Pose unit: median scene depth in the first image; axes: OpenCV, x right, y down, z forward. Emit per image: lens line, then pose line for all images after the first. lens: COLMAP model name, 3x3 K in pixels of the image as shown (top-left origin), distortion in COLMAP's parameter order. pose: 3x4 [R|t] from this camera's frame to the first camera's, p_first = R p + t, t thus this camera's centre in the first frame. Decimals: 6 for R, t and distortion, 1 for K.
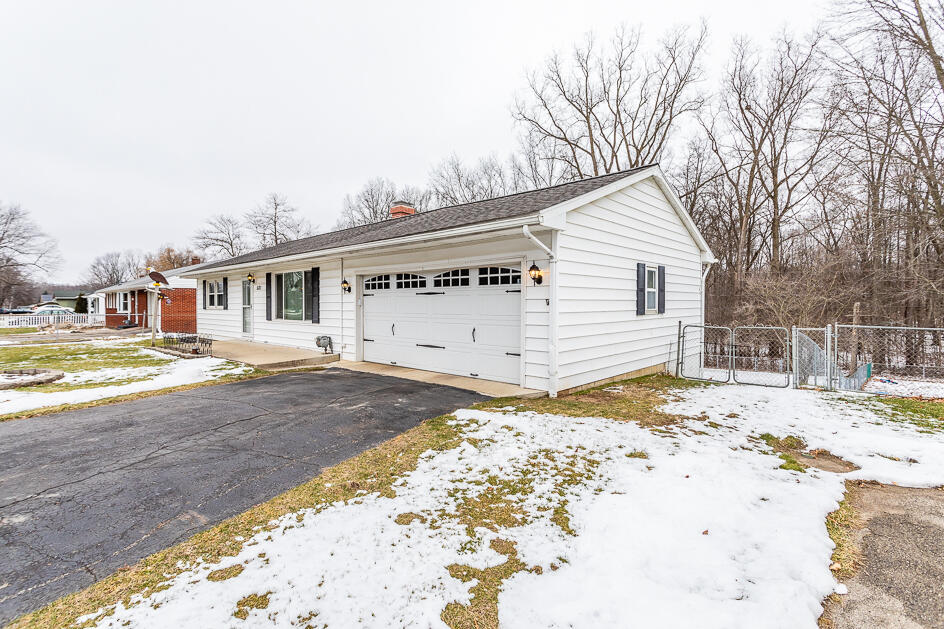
lens RADIAL K [[453.8, 0, 470.4], [0, 453.8, 304.2], [0, 0, 1]] dist [0.000382, -0.000088]
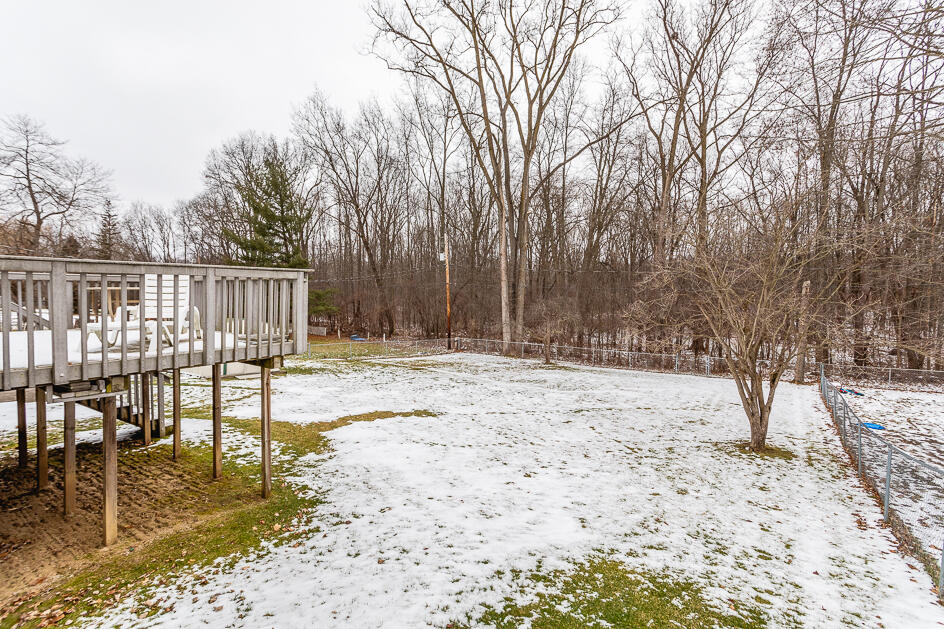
lens RADIAL K [[453.8, 0, 470.4], [0, 453.8, 304.2], [0, 0, 1]] dist [0.000382, -0.000088]
pose [[0.991449, 0.006901, 0.130310, 0.149189], [-0.010259, 0.999632, 0.025110, 0.014580], [-0.130089, -0.026232, 0.991155, 0.236129]]
